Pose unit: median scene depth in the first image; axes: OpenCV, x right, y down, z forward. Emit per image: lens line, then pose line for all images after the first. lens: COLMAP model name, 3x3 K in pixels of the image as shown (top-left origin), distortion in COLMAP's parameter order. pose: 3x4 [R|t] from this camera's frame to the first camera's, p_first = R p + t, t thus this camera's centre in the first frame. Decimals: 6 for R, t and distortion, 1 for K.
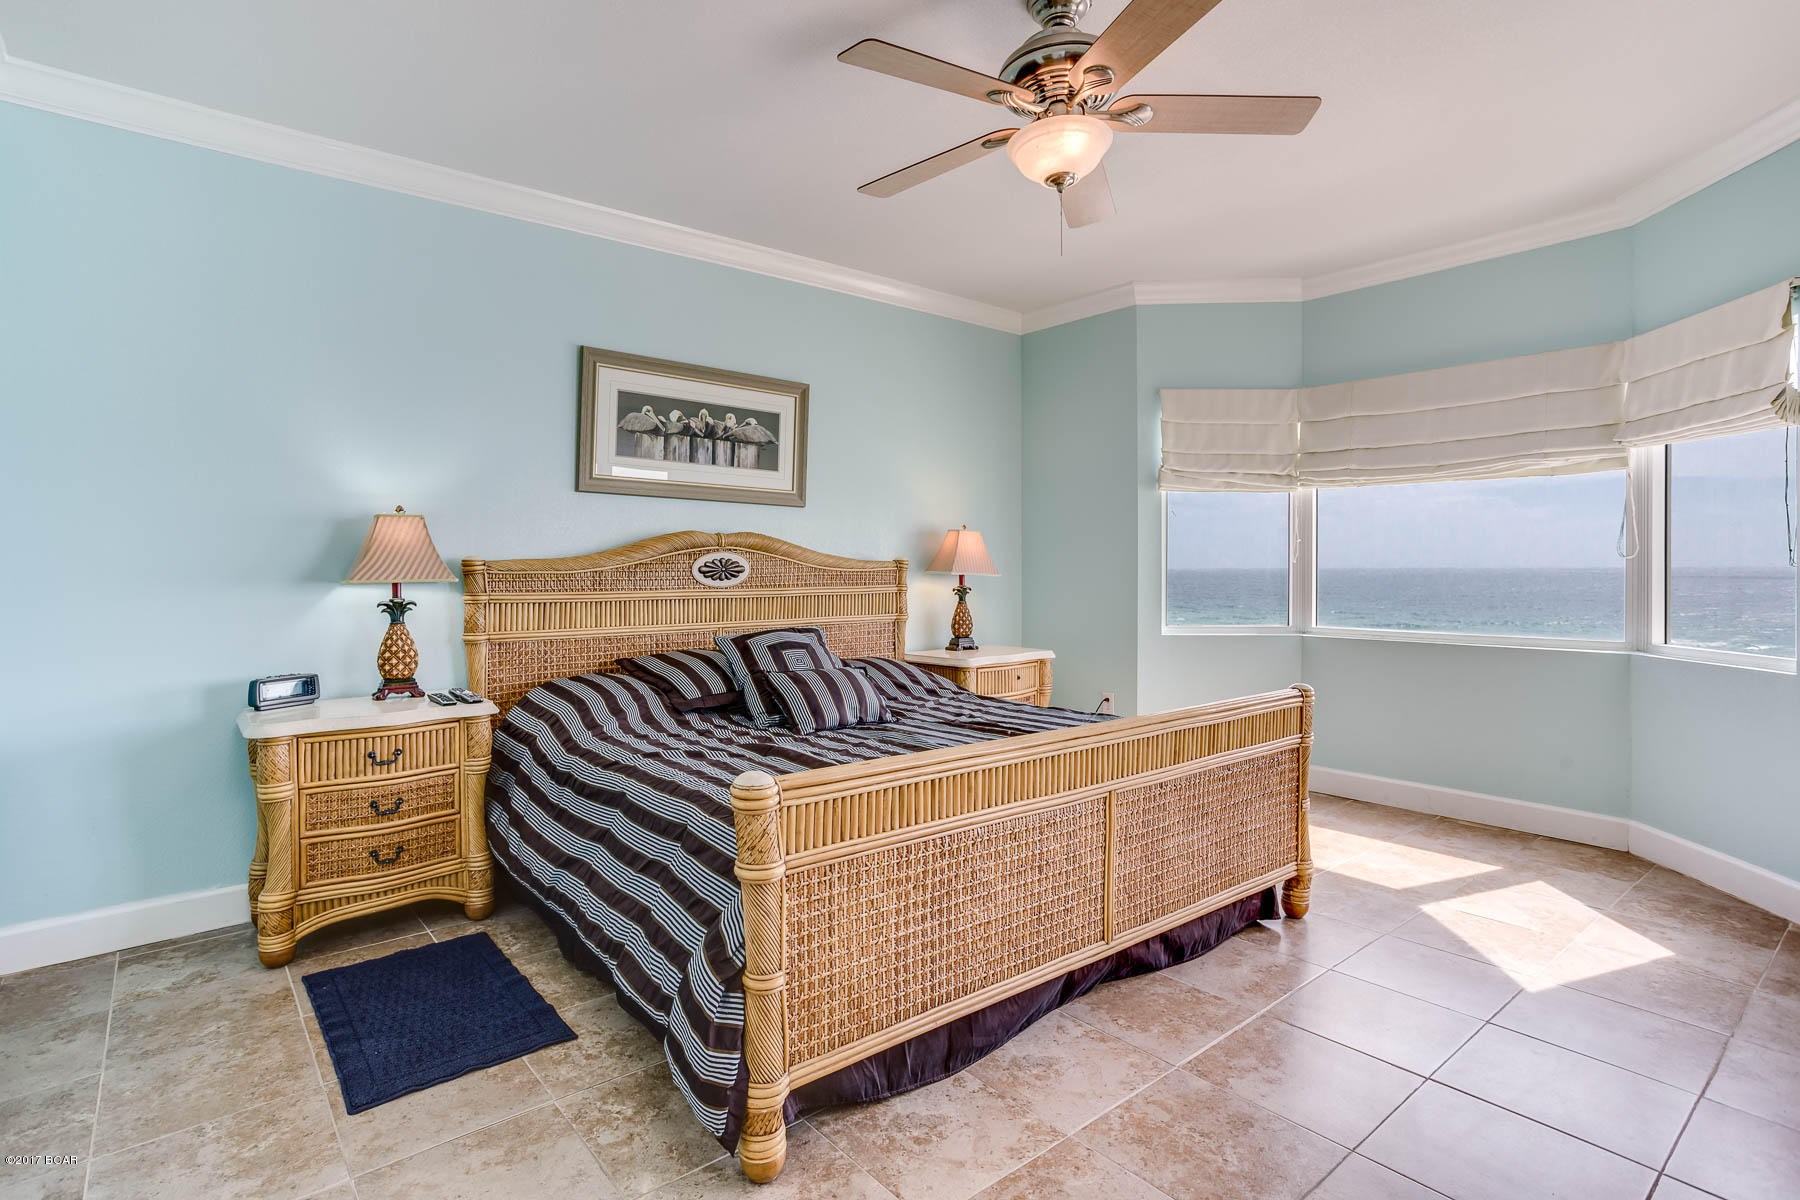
lens RADIAL K [[882.7, 0, 905.1], [0, 882.7, 581.7], [0, 0, 1]] dist [-0.001202, 0.003400]
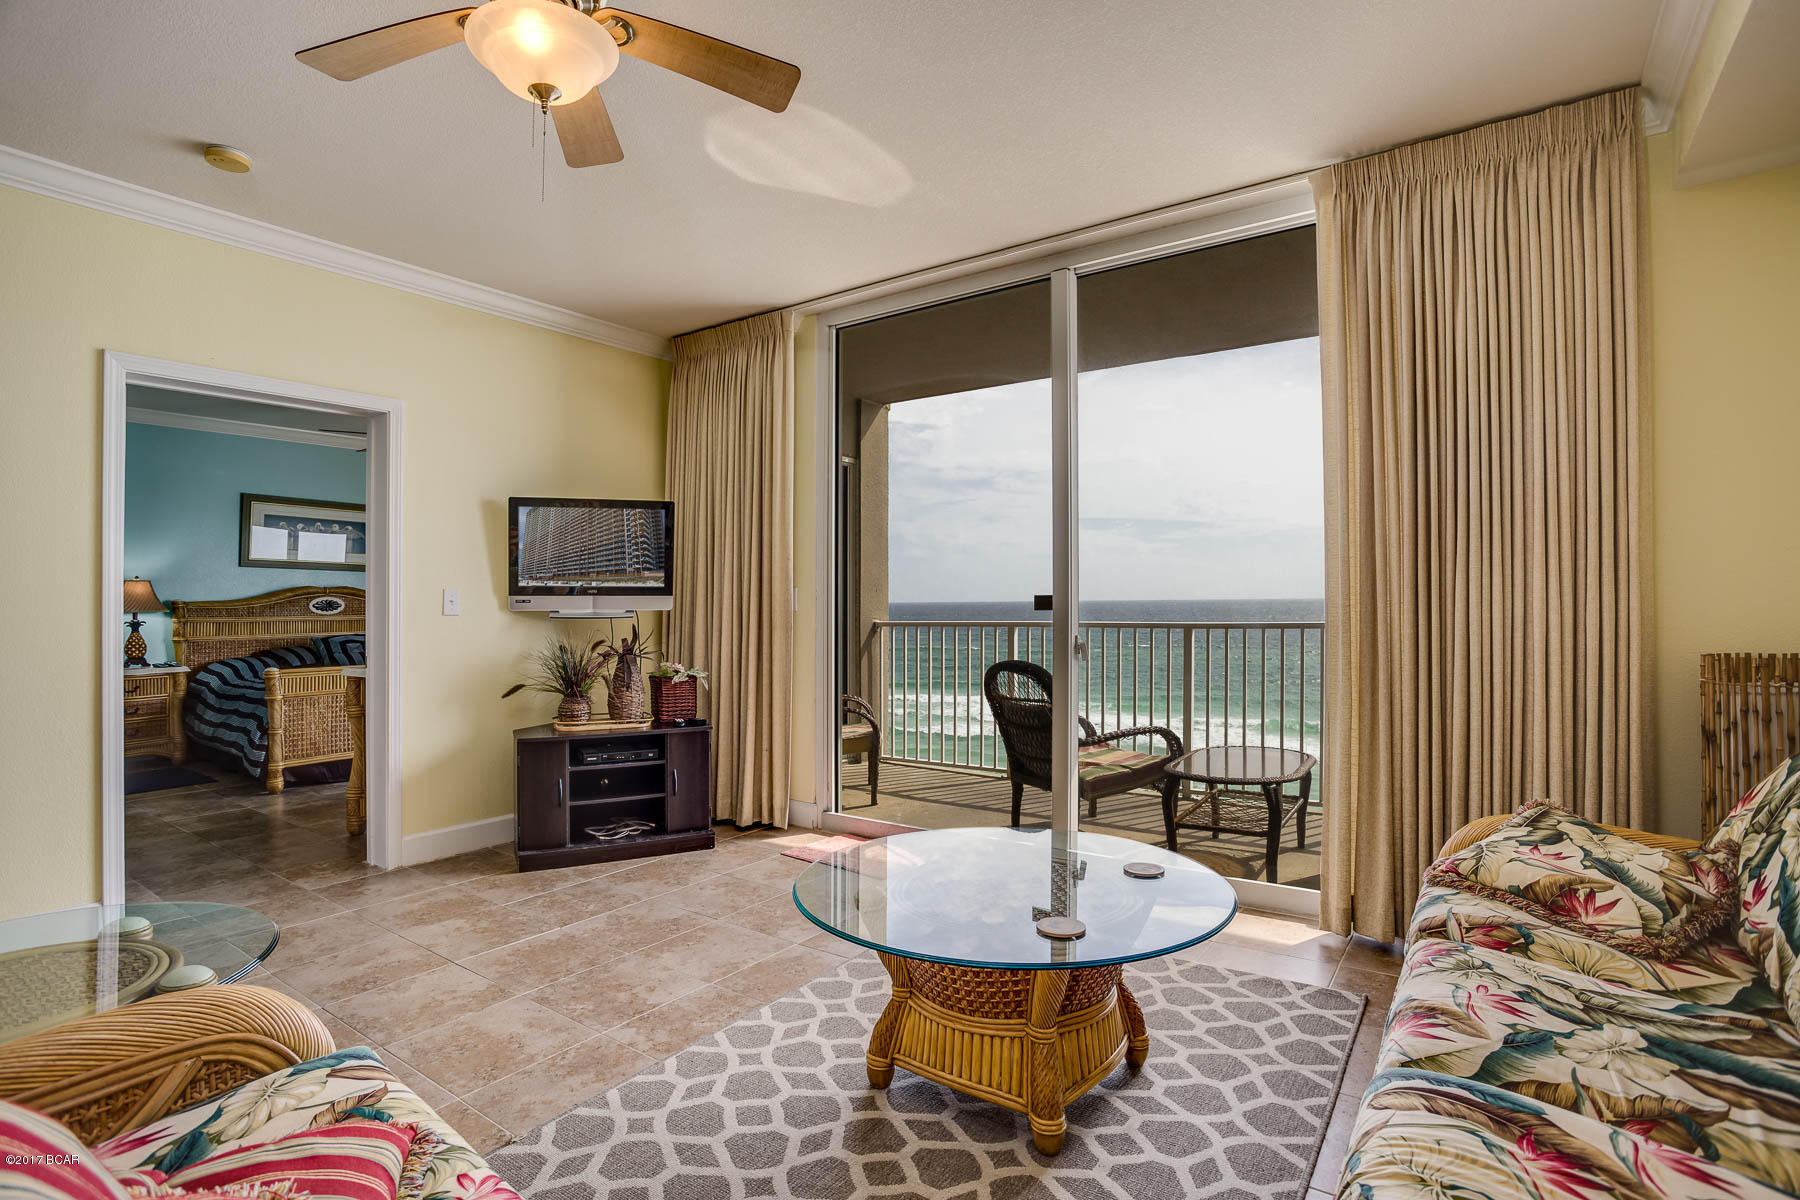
lens RADIAL K [[882.7, 0, 901.5], [0, 882.7, 606.0], [0, 0, 1]] dist [-0.001202, 0.003400]
pose [[0.976800, -0.004379, 0.214110, 0.755056], [0.007202, 0.999897, -0.012405, 0.025501], [-0.214034, 0.013659, 0.976731, -1.444709]]
